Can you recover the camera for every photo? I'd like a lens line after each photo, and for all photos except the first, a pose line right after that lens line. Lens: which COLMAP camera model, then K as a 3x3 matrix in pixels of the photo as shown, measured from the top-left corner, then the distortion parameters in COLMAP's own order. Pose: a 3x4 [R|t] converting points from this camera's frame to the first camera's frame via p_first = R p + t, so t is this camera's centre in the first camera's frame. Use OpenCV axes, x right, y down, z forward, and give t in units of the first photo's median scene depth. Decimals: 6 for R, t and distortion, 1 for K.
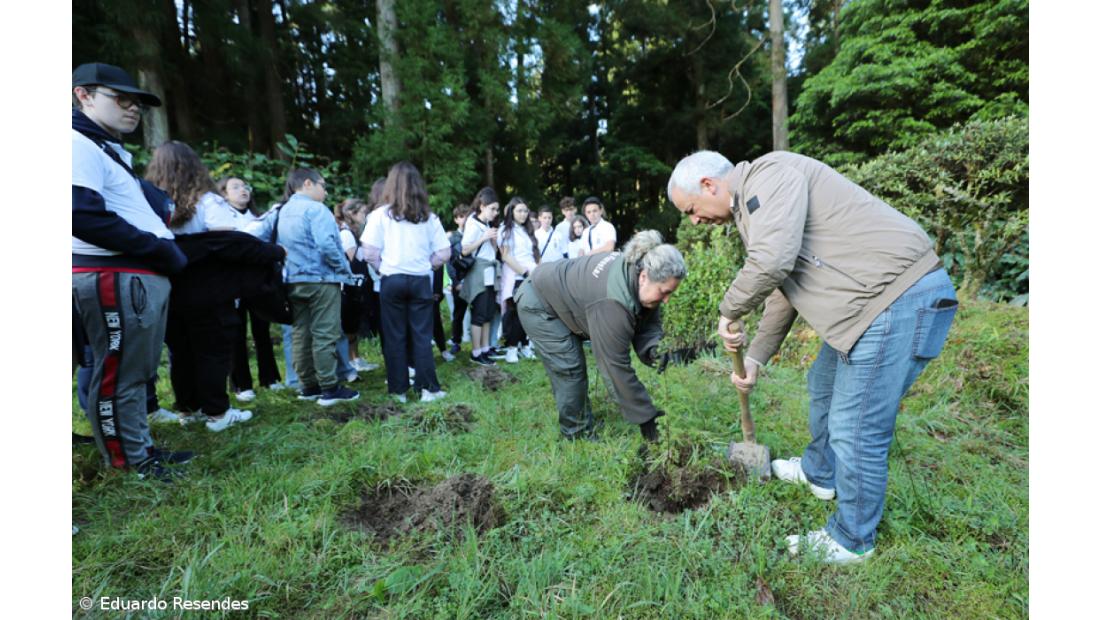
lens RADIAL K [[436.2, 0, 582.5], [0, 436.2, 317.2], [0, 0, 1]] dist [0.003434, -0.000572]
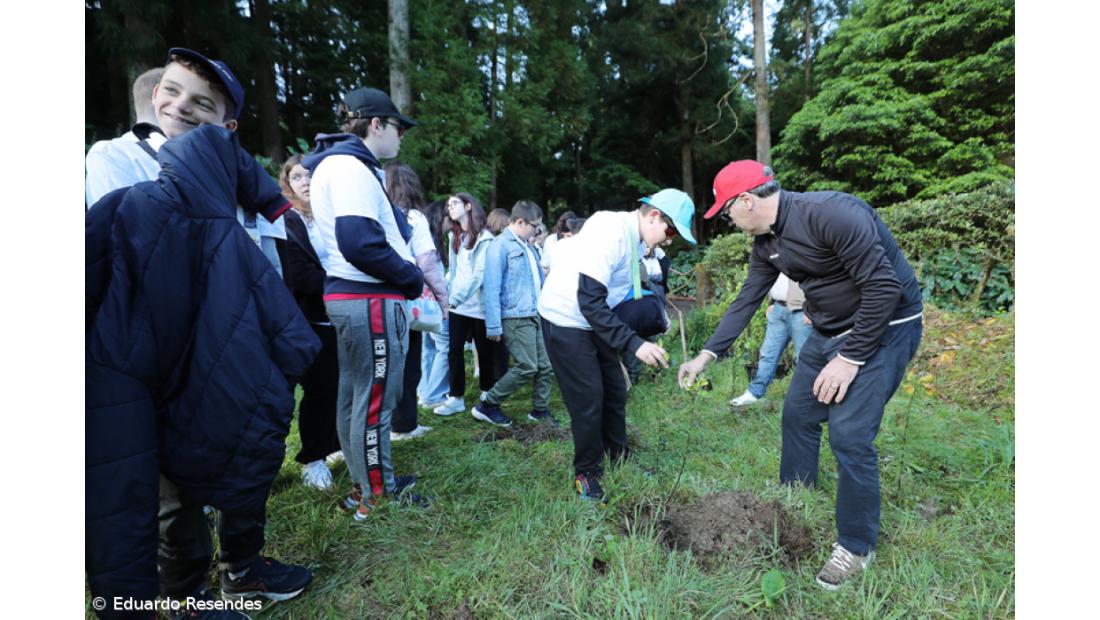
lens RADIAL K [[436.2, 0, 585.6], [0, 436.2, 311.0], [0, 0, 1]] dist [0.003434, -0.000572]
pose [[0.993918, 0.010772, 0.109592, -0.144456], [-0.006620, 0.999249, -0.038183, -0.008045], [-0.109921, 0.037226, 0.993243, -0.006998]]
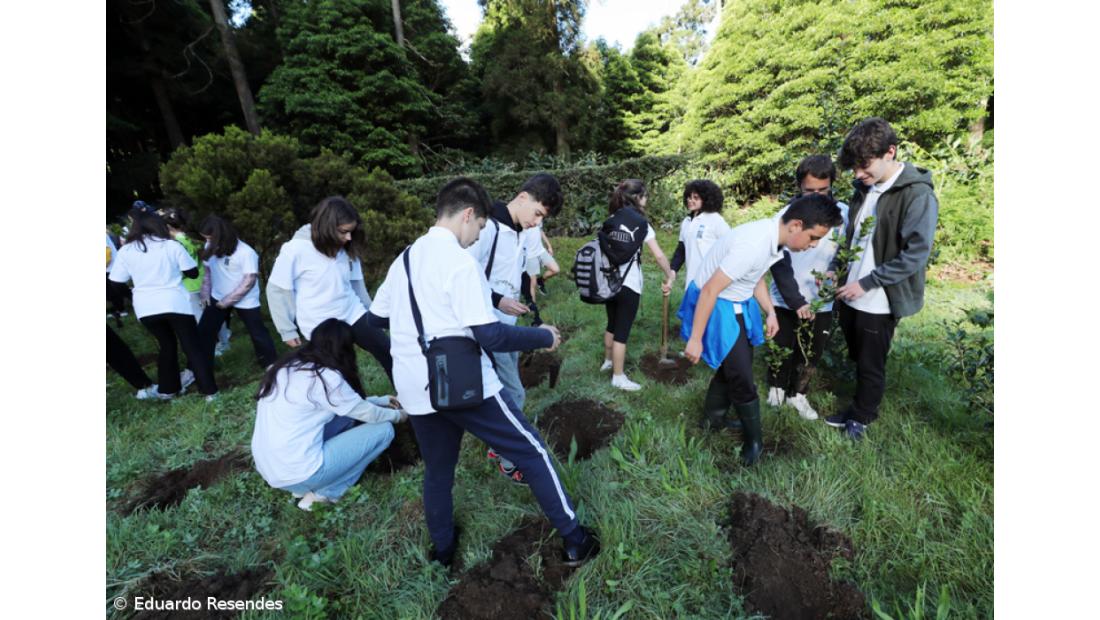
lens RADIAL K [[436.2, 0, 576.1], [0, 436.2, 308.8], [0, 0, 1]] dist [0.003434, -0.000572]
pose [[0.529492, -0.235313, 0.815025, -0.312367], [0.124428, 0.971910, 0.199772, -0.005306], [-0.839140, -0.004366, 0.543898, -0.715830]]
